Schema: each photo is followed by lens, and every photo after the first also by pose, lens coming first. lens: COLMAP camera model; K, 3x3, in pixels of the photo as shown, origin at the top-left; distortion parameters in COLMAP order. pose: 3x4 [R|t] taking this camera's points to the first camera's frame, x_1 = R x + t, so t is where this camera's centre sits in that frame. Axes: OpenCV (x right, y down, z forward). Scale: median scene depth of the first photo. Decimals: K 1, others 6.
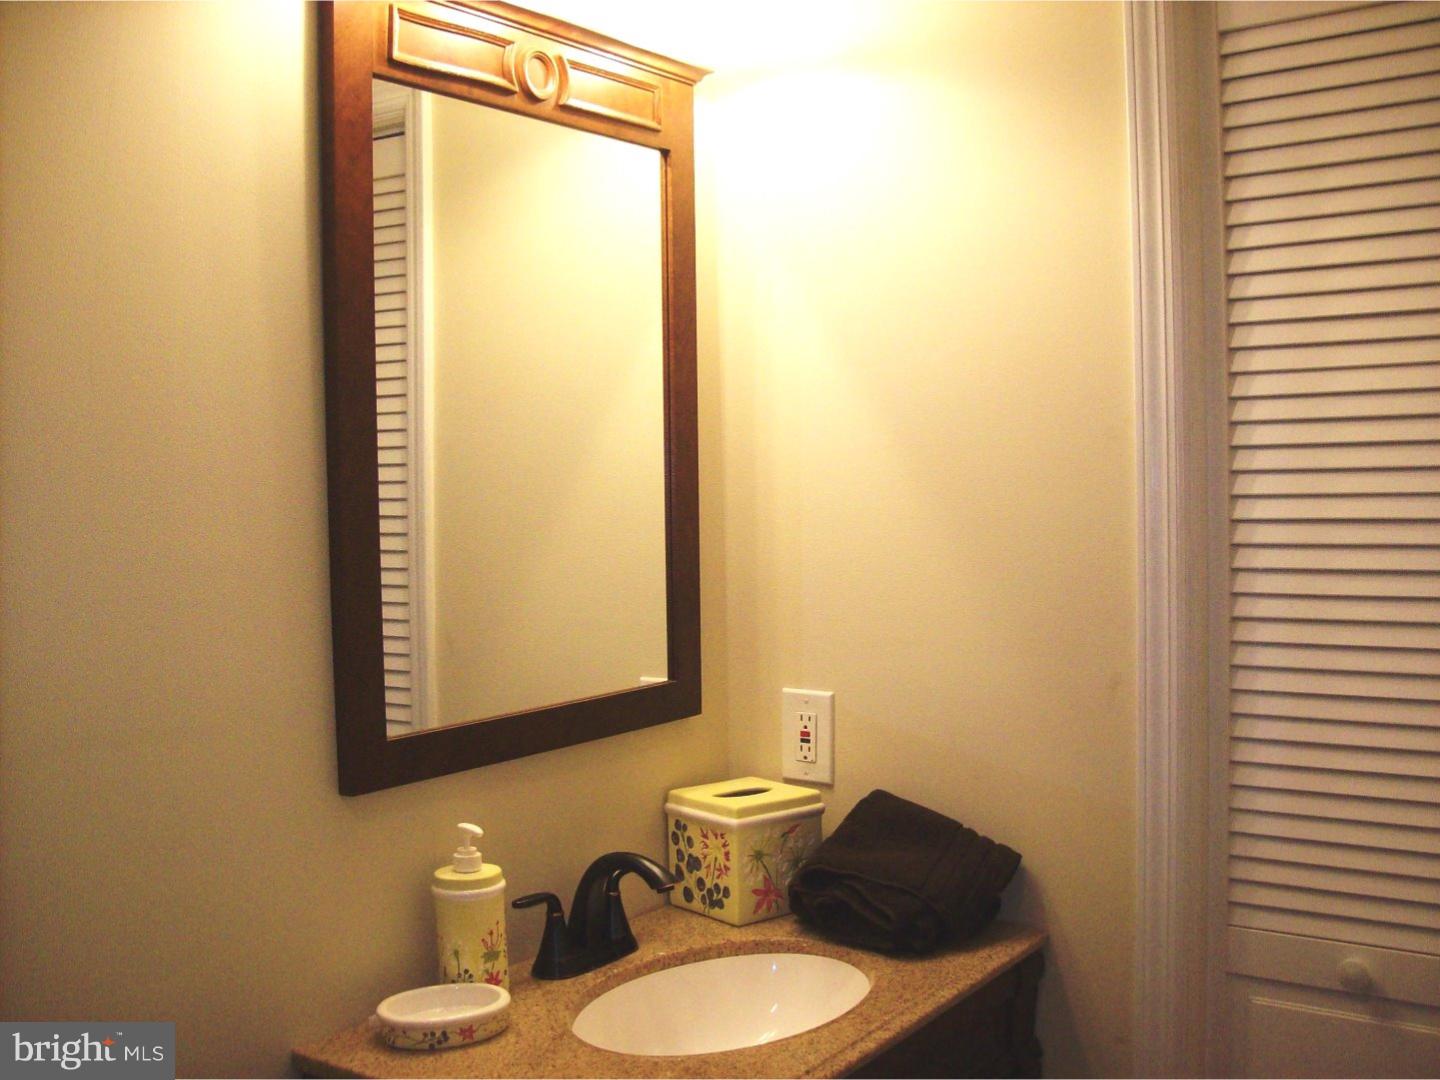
lens RADIAL K [[1526.6, 0, 720.0], [0, 1526.6, 540.0], [0, 0, 1]] dist [-0.128493, -0.005057]
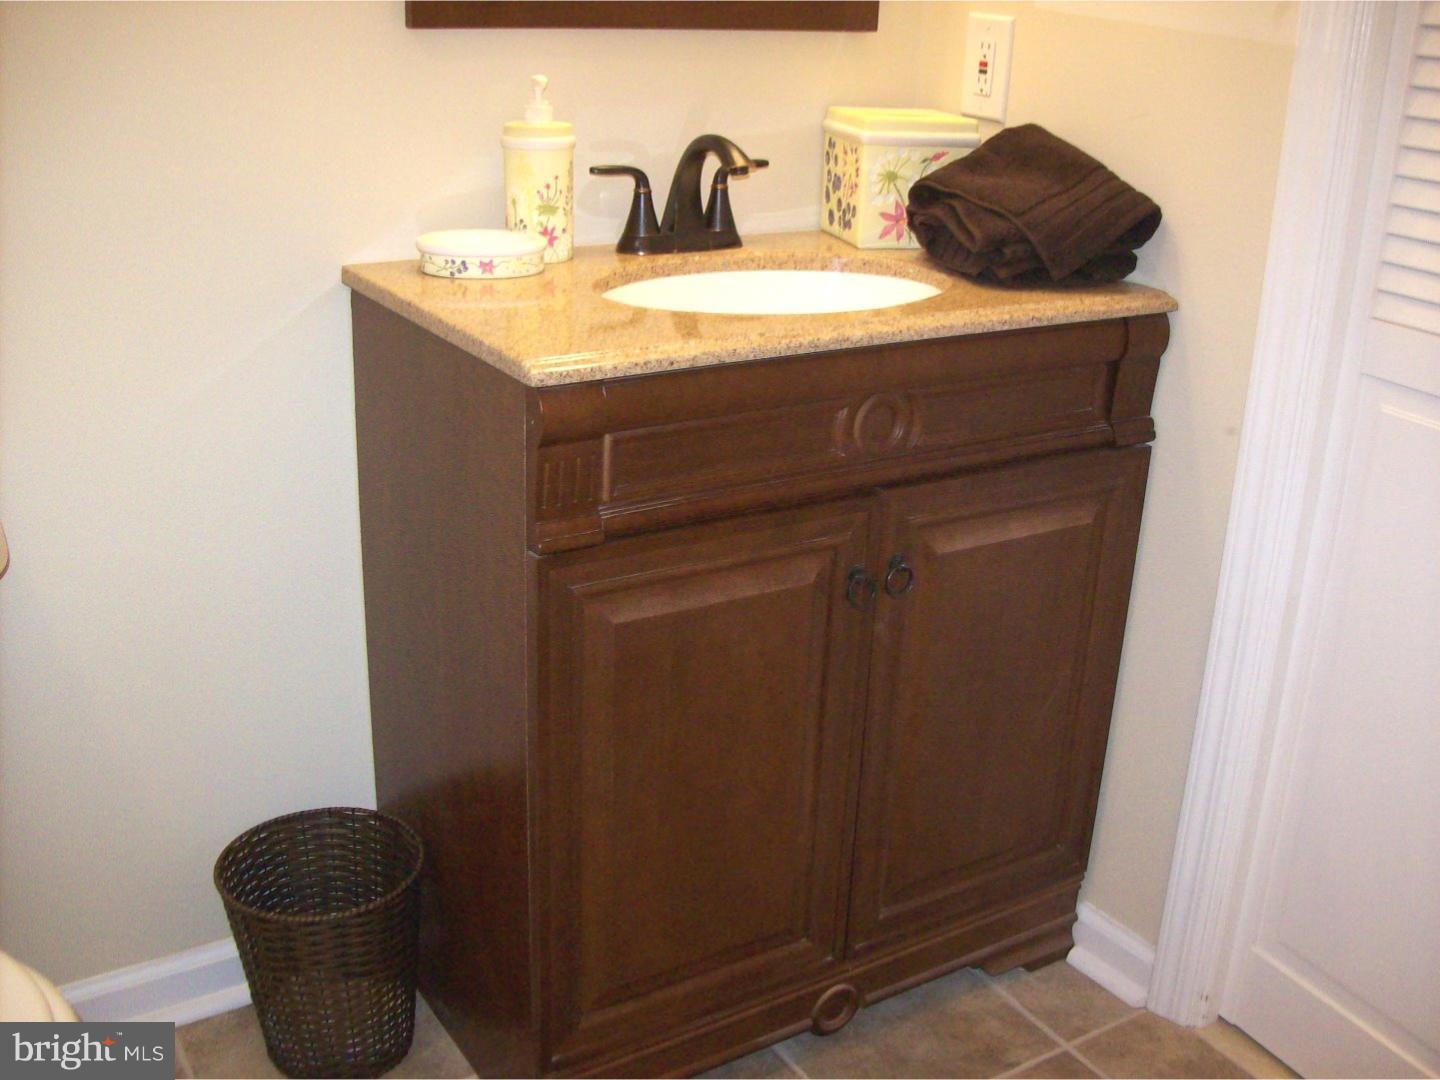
lens RADIAL K [[1526.6, 0, 720.0], [0, 1526.6, 540.0], [0, 0, 1]] dist [-0.128493, -0.005057]
pose [[0.936492, 0.189983, -0.294771, 0.246002], [-0.080177, 0.934274, 0.347425, 0.101664], [0.341401, -0.301727, 0.890172, 0.062505]]
